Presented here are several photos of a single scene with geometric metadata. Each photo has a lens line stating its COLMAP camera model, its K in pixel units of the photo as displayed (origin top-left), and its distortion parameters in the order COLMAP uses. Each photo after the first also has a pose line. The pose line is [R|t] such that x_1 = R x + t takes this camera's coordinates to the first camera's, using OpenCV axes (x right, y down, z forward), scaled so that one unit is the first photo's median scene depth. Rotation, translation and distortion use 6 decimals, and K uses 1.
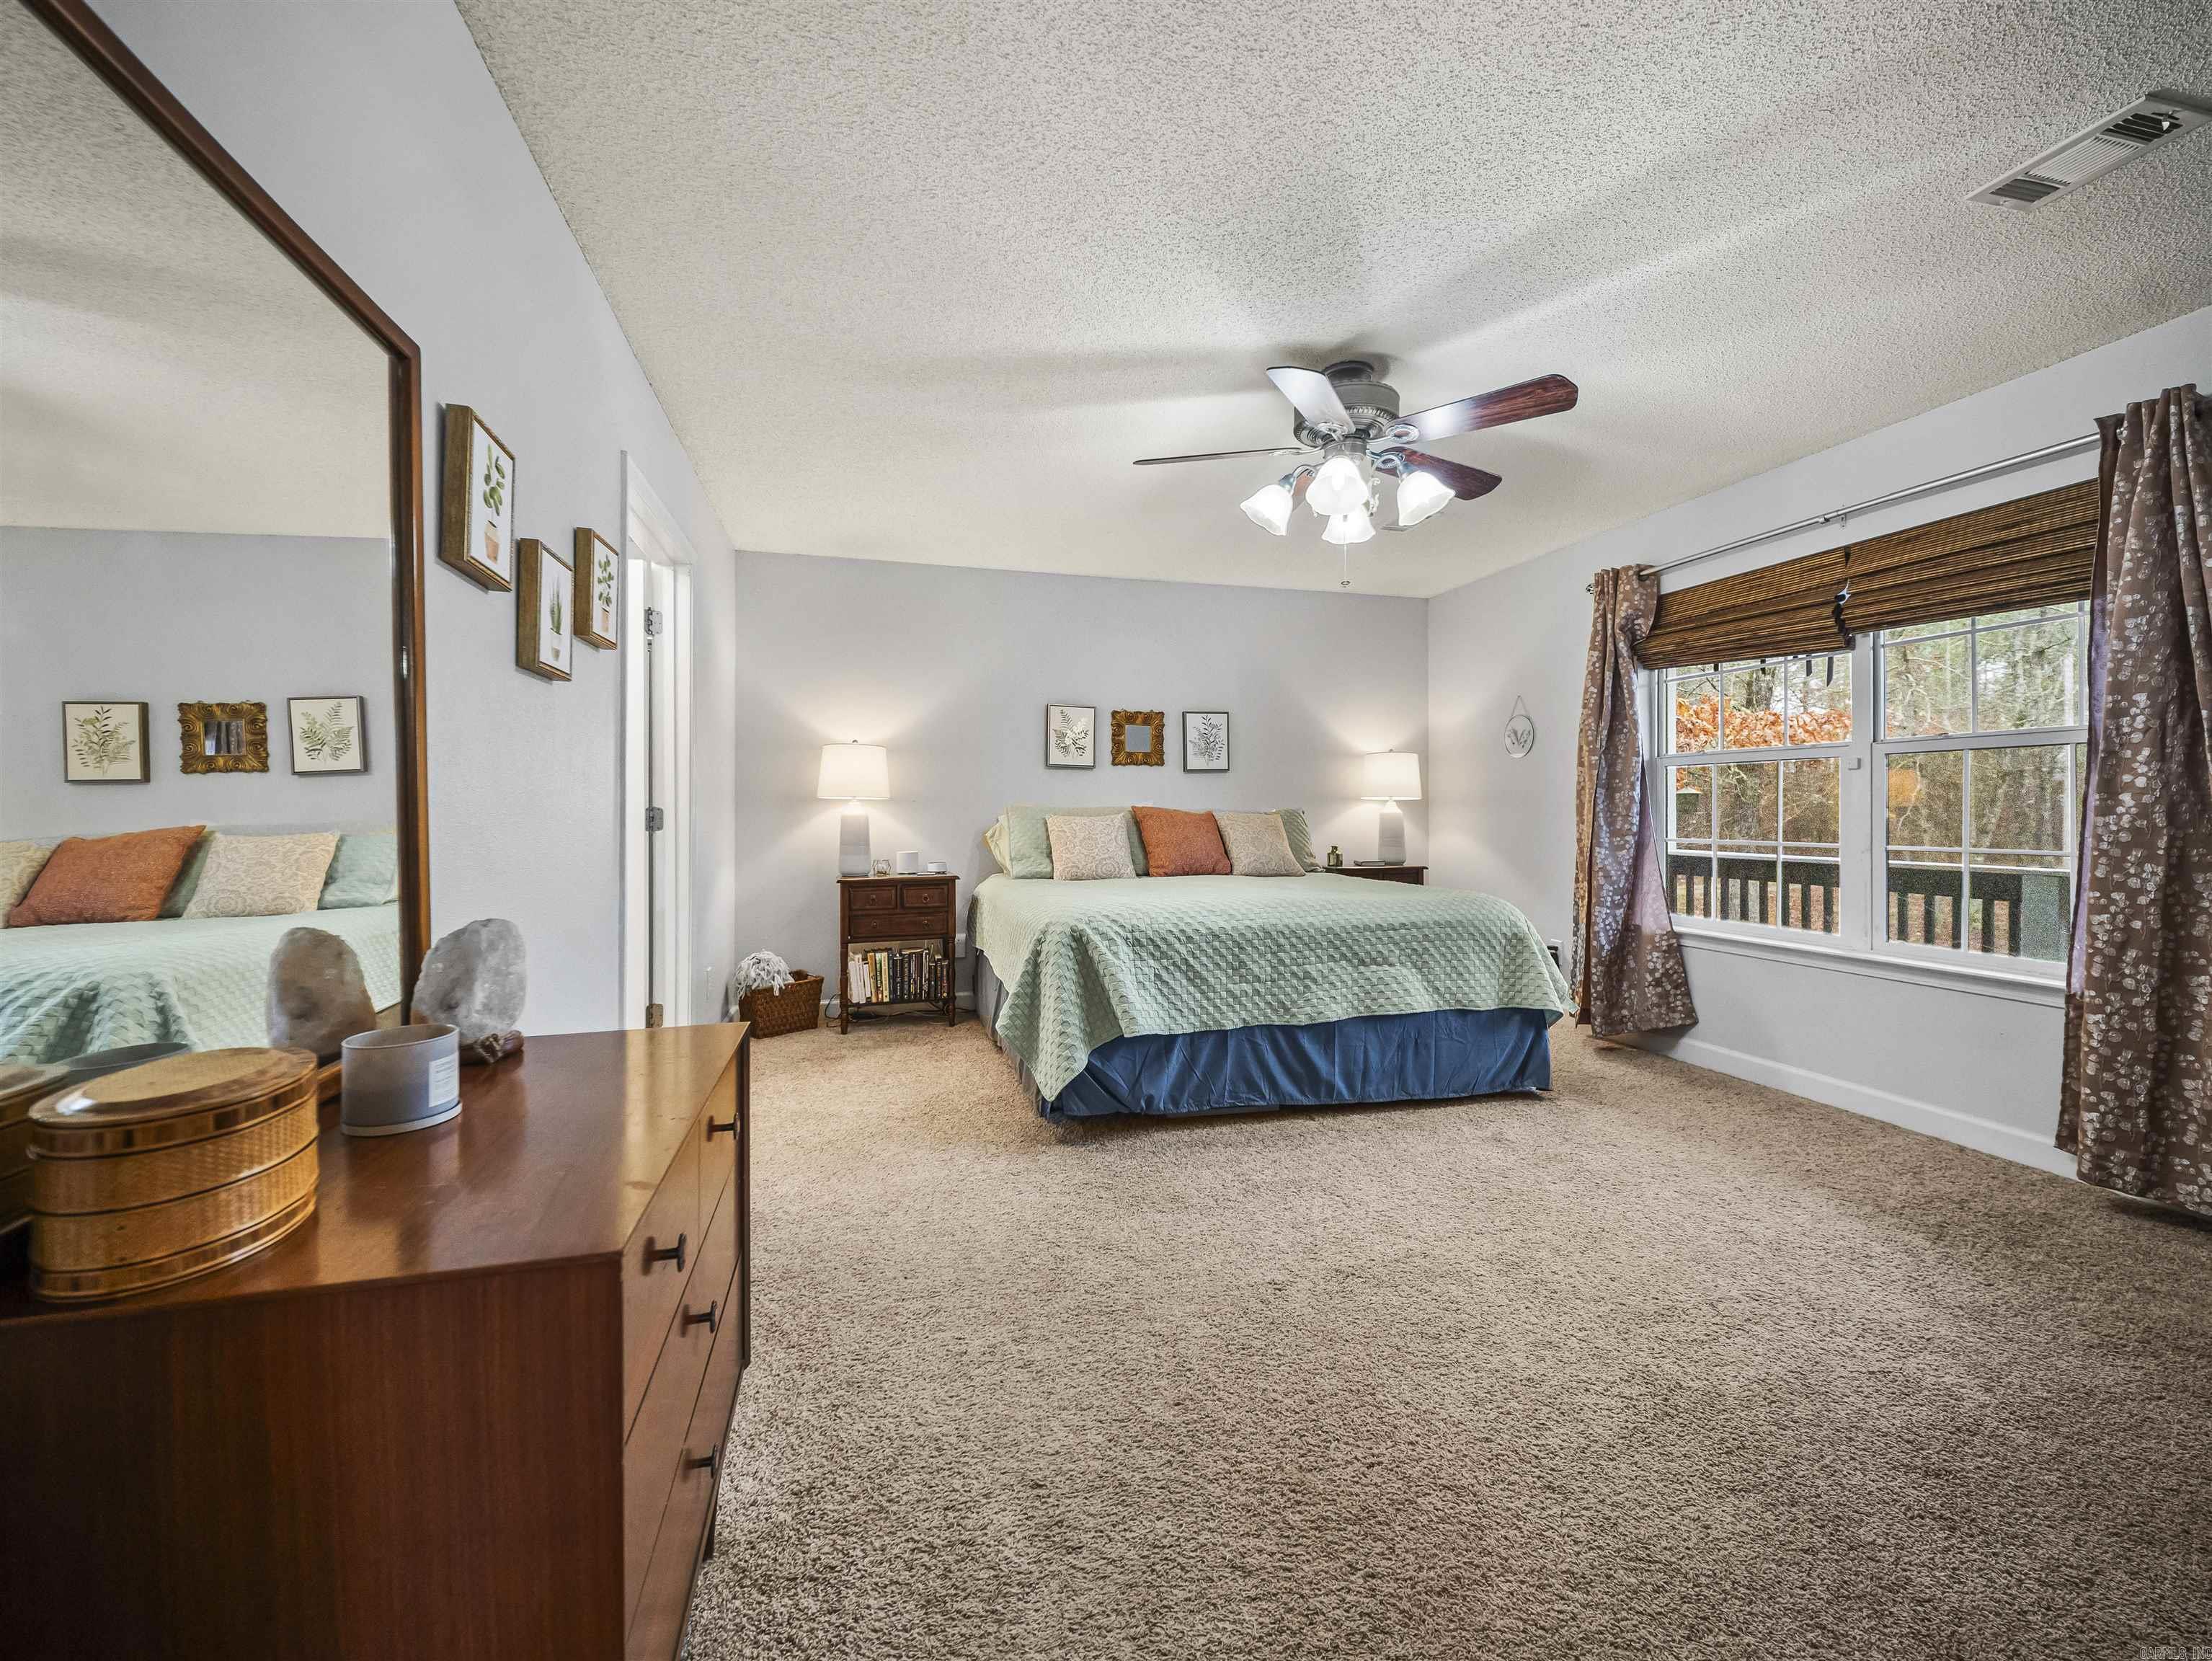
lens RADIAL K [[880.3, 0, 1106.1], [0, 880.3, 799.9], [0, 0, 1]] dist [0.007236, -0.006387]
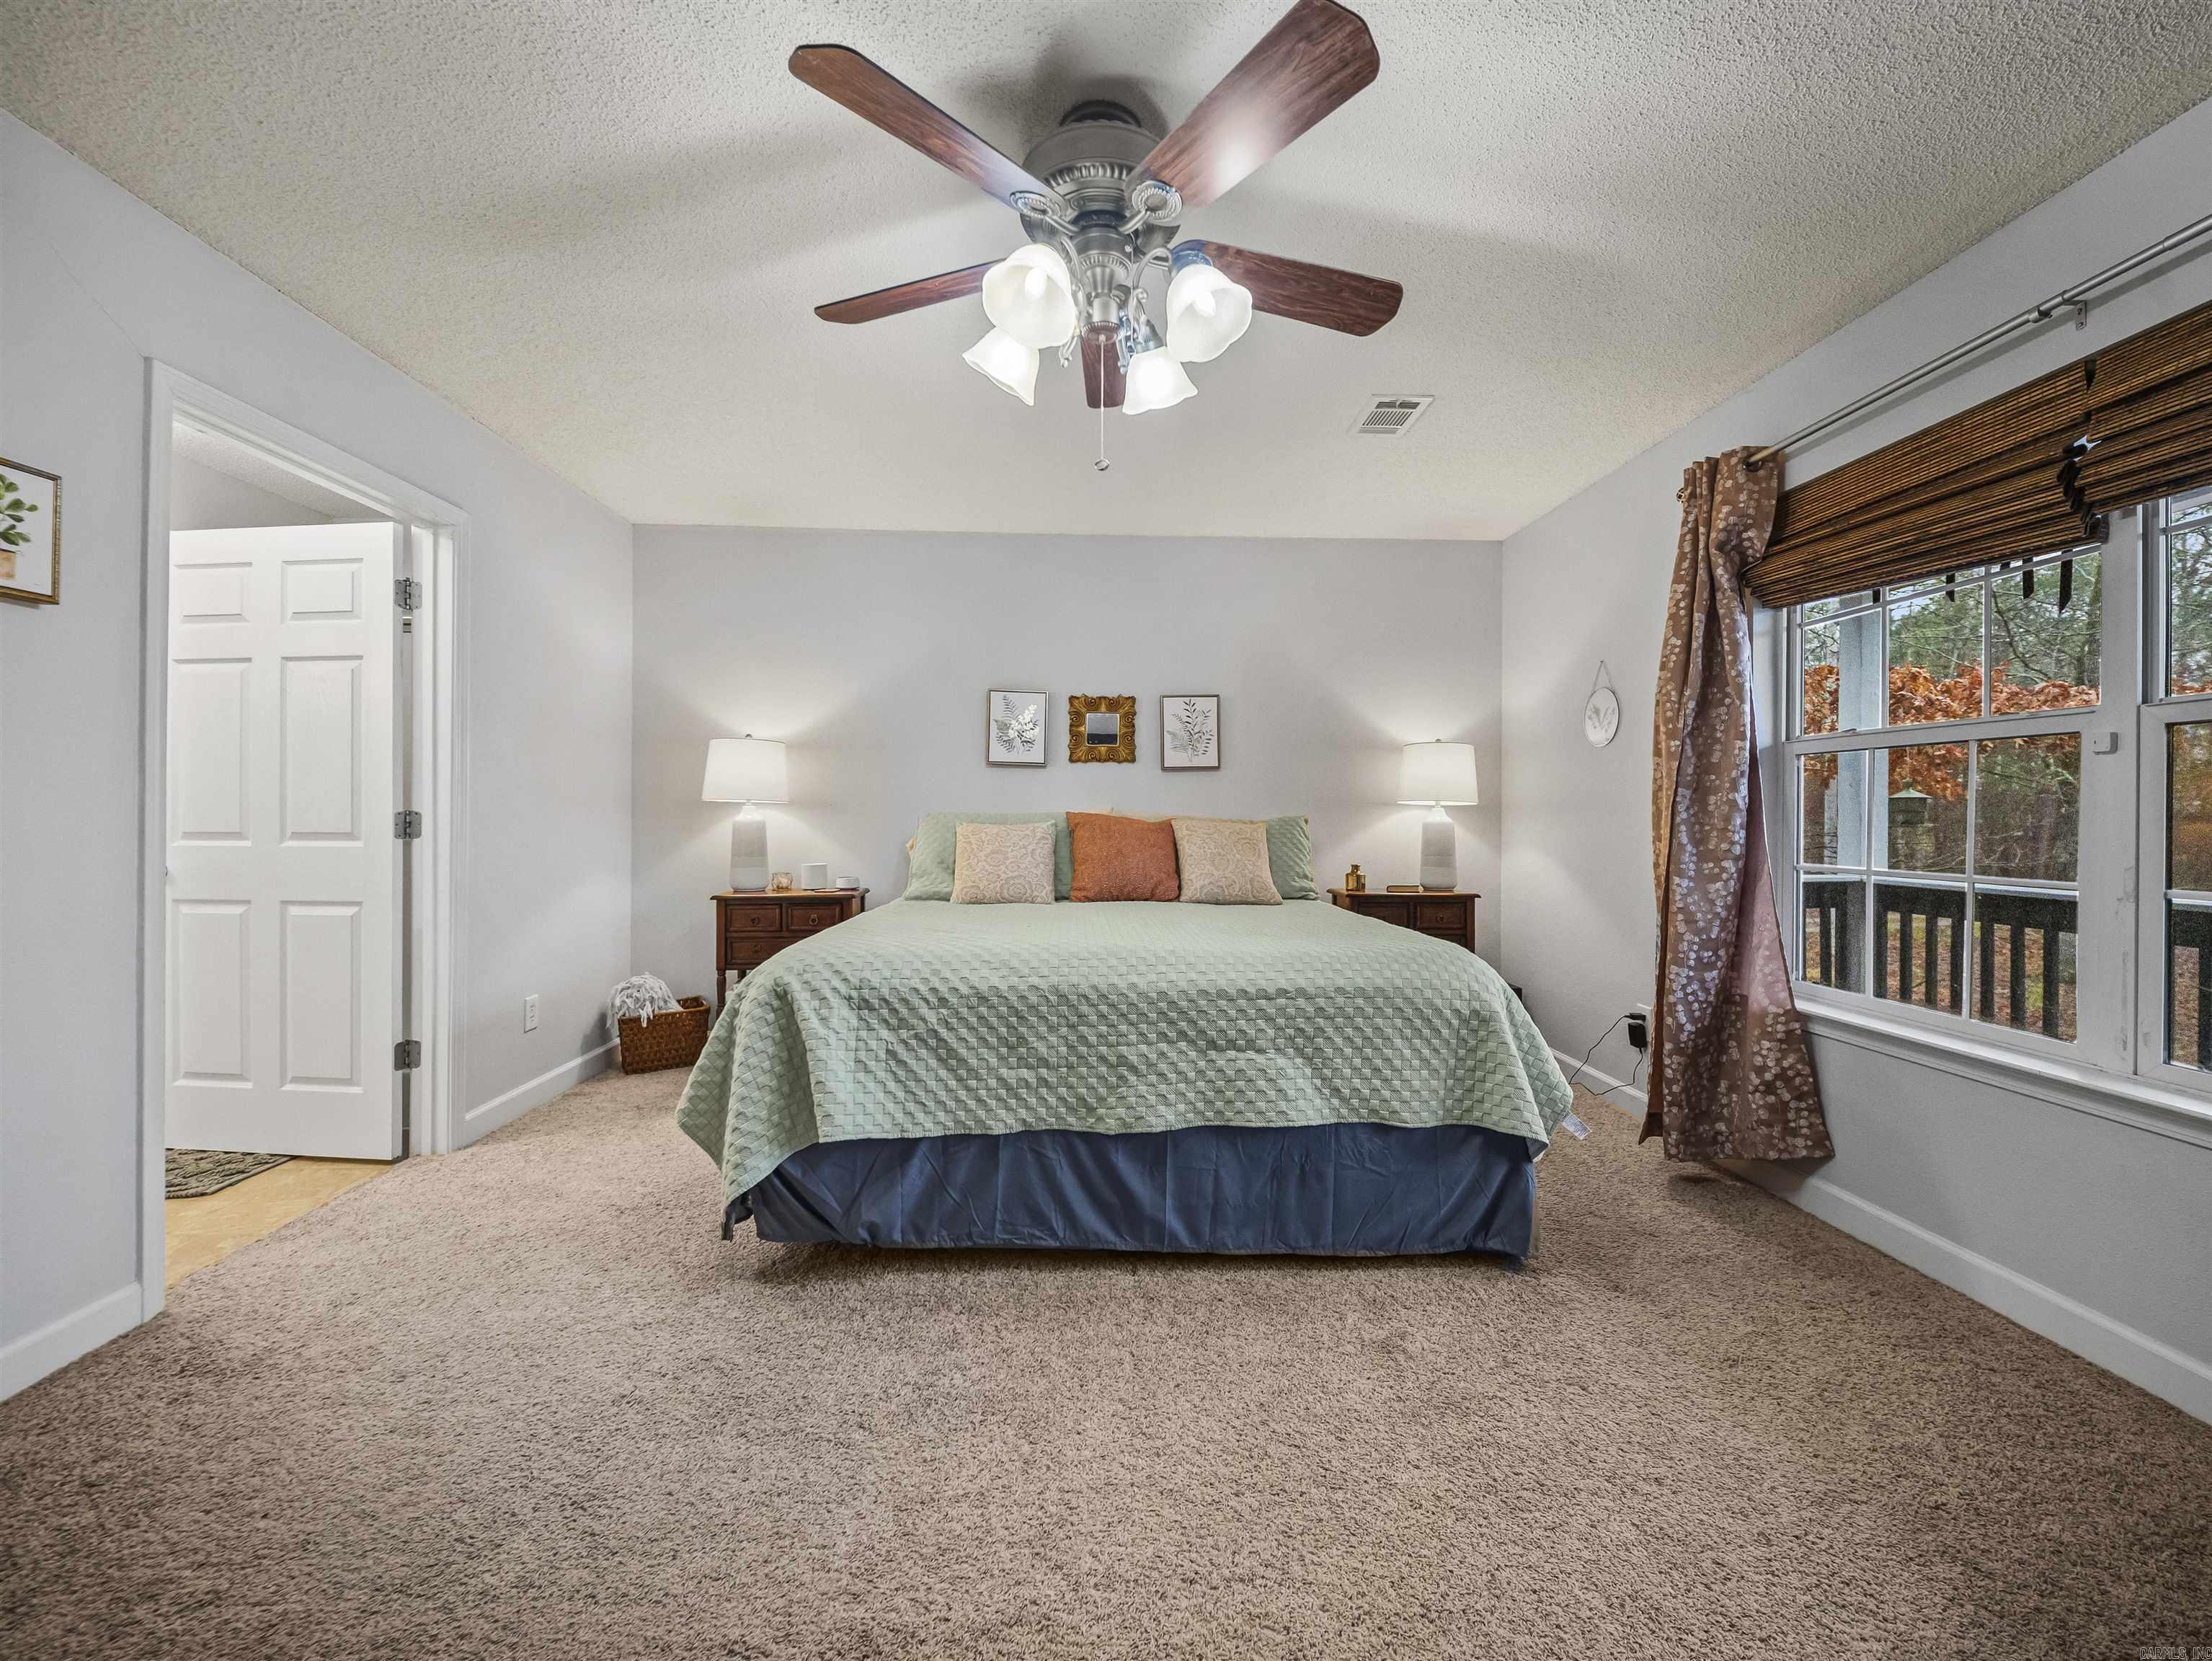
lens RADIAL K [[880.3, 0, 1119.9], [0, 880.3, 808.8], [0, 0, 1]] dist [0.007236, -0.006387]
pose [[0.977297, 0.003787, -0.211842, 0.336097], [-0.002818, 0.999984, 0.004875, 0.000144], [0.211857, -0.004167, 0.977292, 0.302246]]
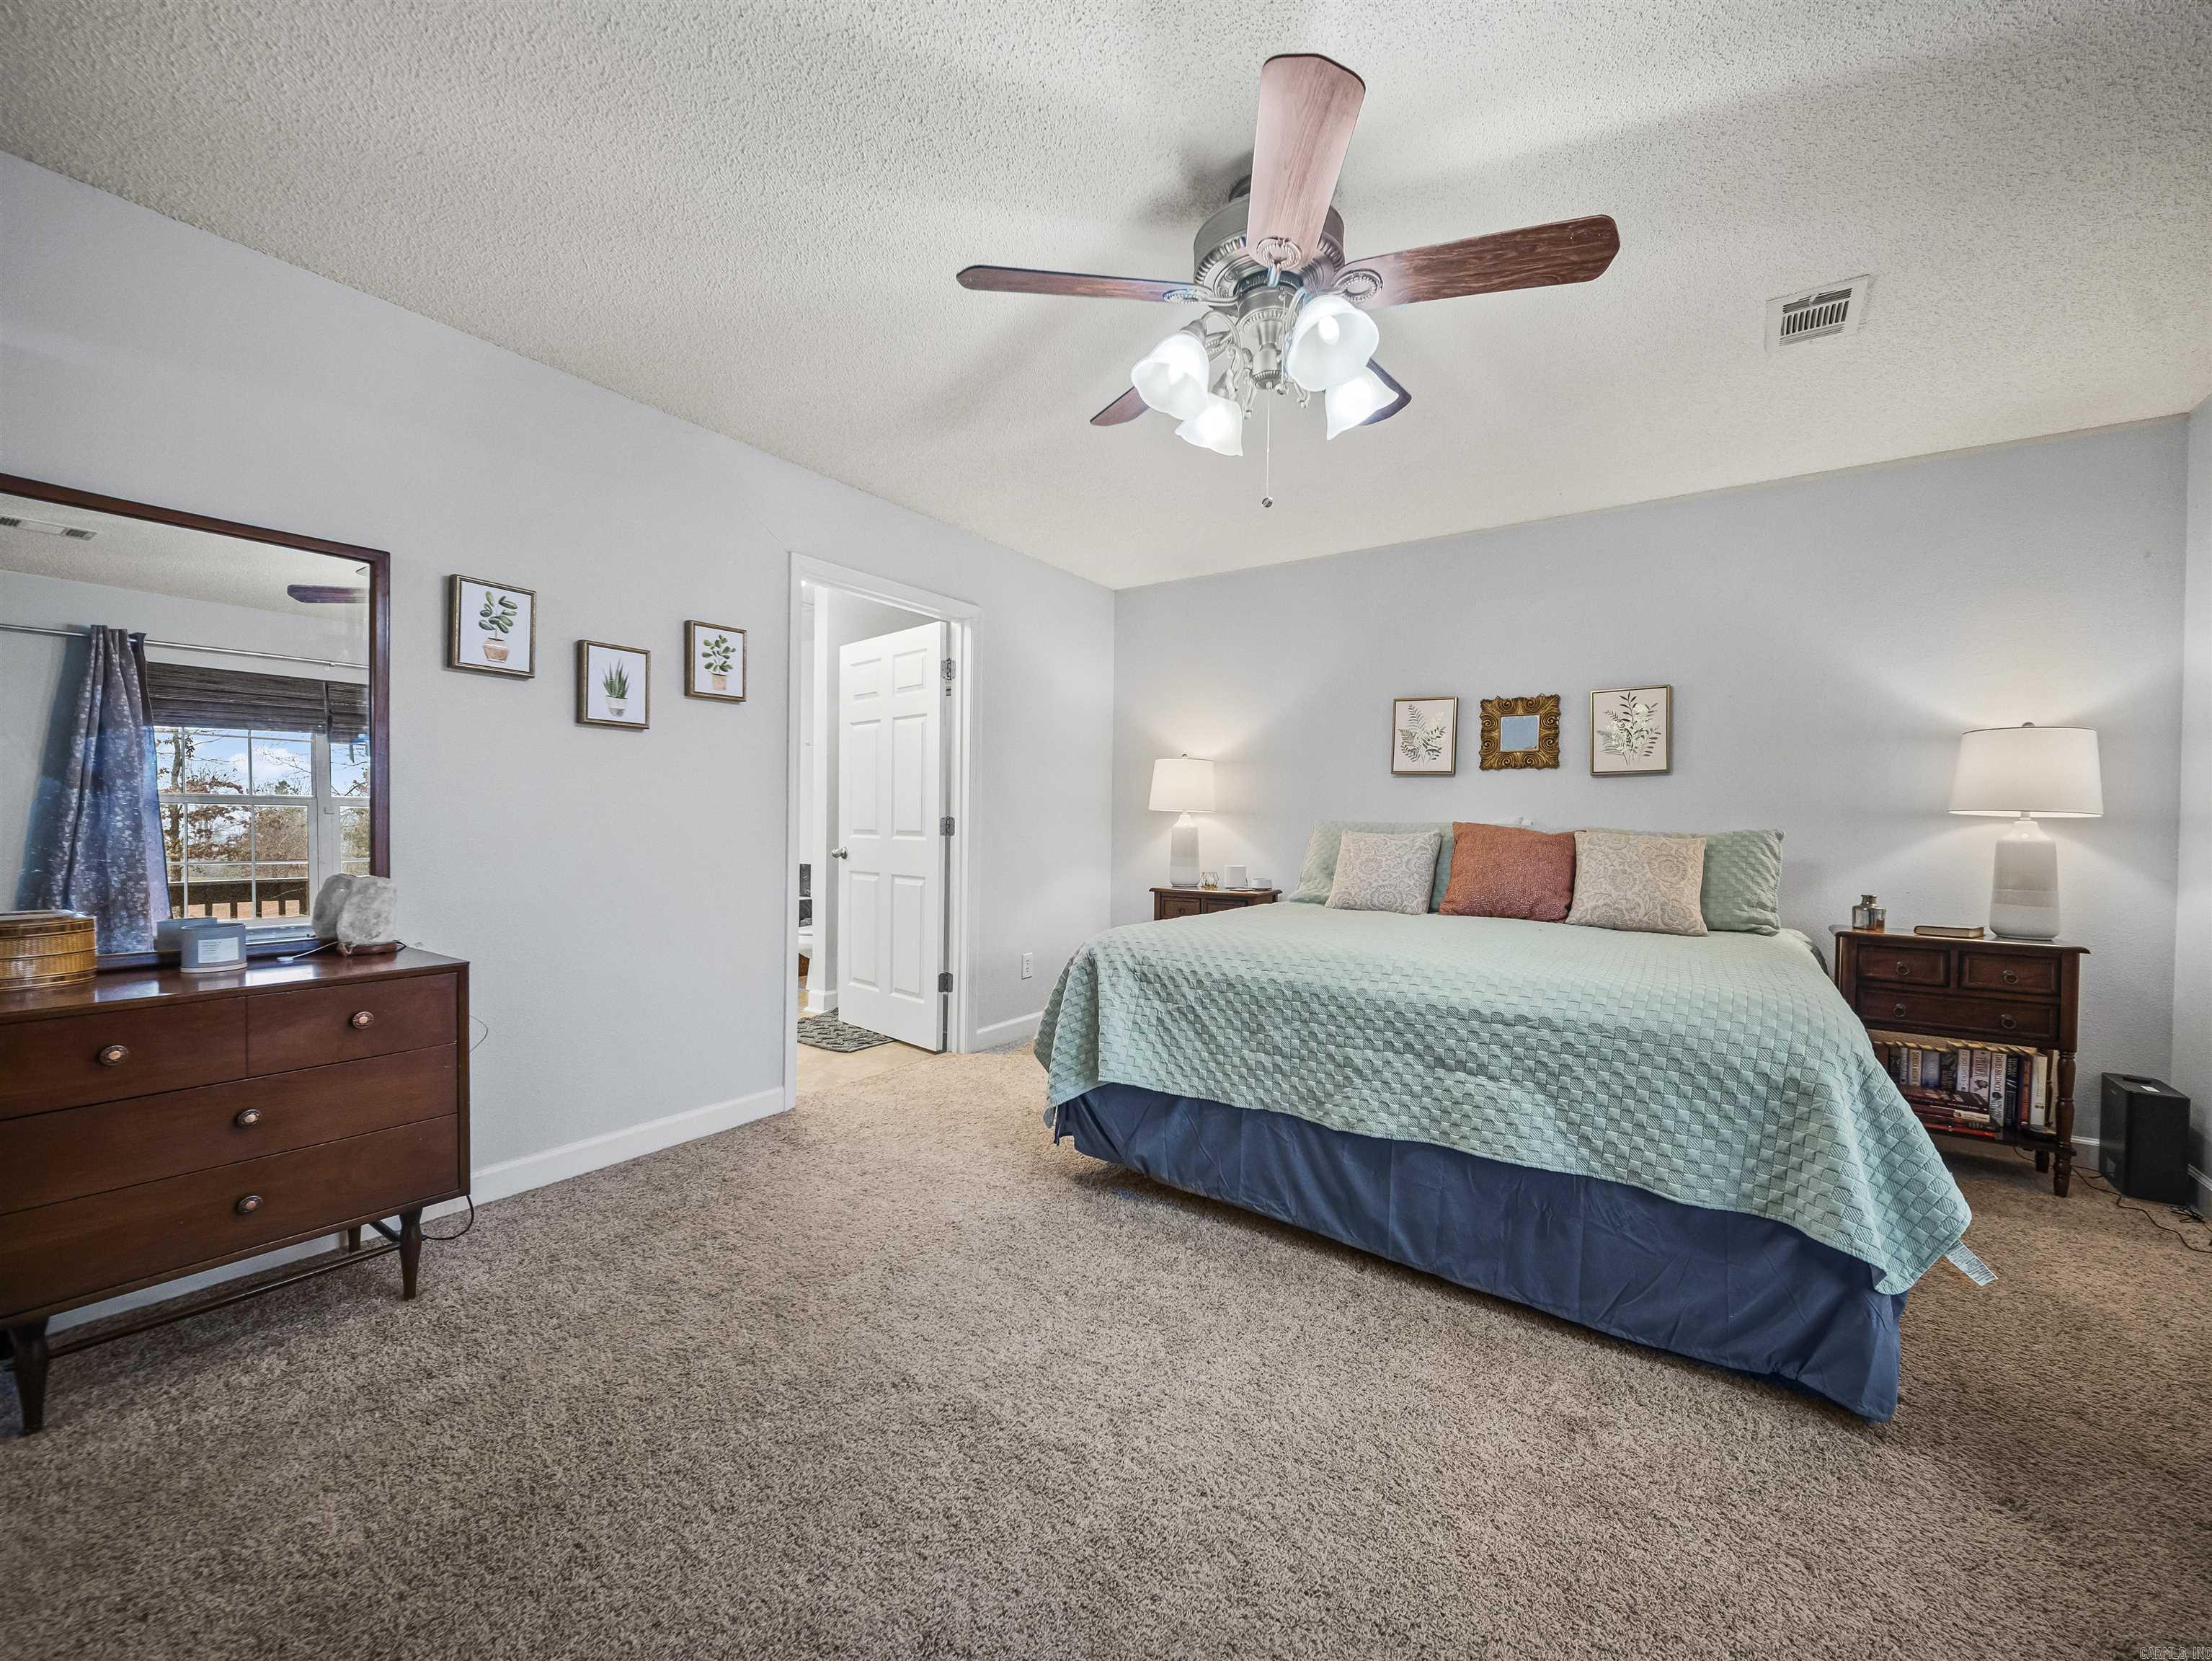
lens RADIAL K [[880.3, 0, 1121.5], [0, 880.3, 823.5], [0, 0, 1]] dist [0.007236, -0.006387]
pose [[0.648287, 0.013995, -0.761267, 0.585810], [-0.005719, 0.999892, 0.013511, -0.000396], [0.761374, -0.004405, 0.648297, 0.367719]]
